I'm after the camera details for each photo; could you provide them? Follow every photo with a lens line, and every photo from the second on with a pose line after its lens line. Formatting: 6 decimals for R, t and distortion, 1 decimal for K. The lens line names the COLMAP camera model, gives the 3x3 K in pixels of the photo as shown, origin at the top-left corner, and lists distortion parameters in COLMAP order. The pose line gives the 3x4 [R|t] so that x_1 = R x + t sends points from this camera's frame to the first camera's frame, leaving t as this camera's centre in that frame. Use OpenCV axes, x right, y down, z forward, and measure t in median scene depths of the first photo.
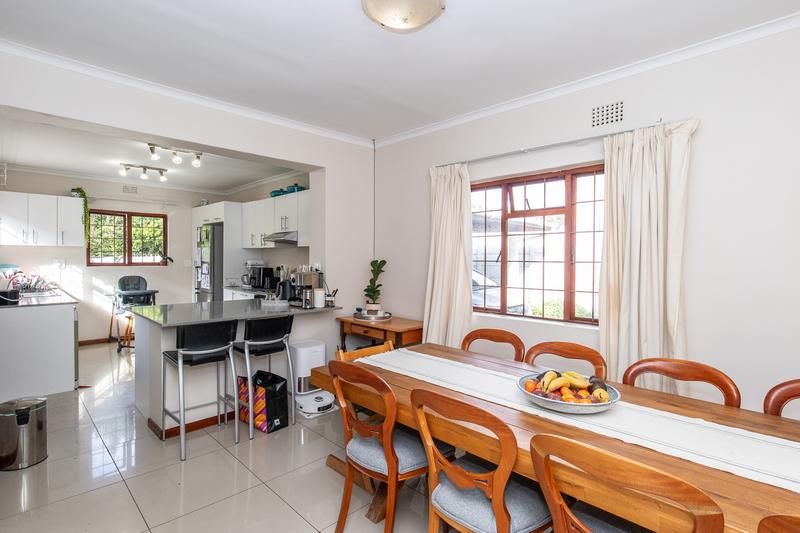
lens RADIAL K [[404.1, 0, 401.5], [0, 404.1, 266.3], [0, 0, 1]] dist [-0.003695, -0.003250]
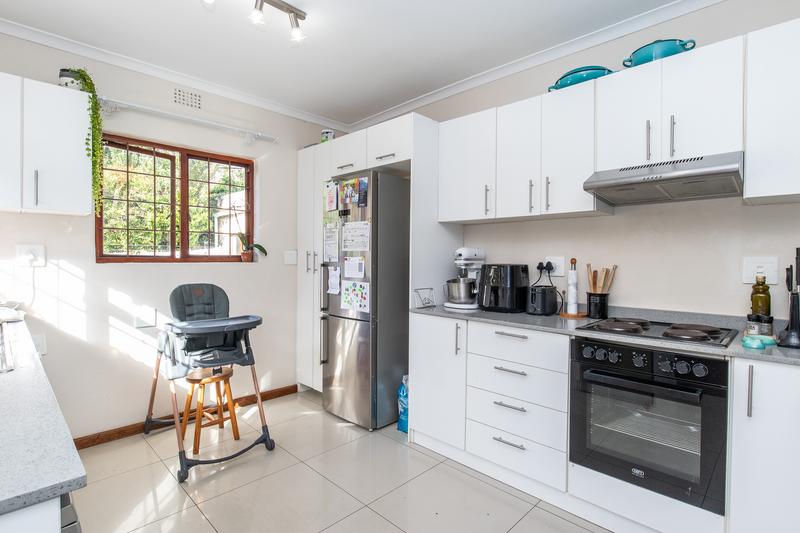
lens RADIAL K [[404.1, 0, 397.1], [0, 404.1, 265.3], [0, 0, 1]] dist [-0.003695, -0.003250]
pose [[0.999992, -0.003854, 0.001210, -0.446252], [0.003858, 0.999989, -0.002759, 0.004878], [-0.001200, 0.002763, 0.999995, 0.551143]]
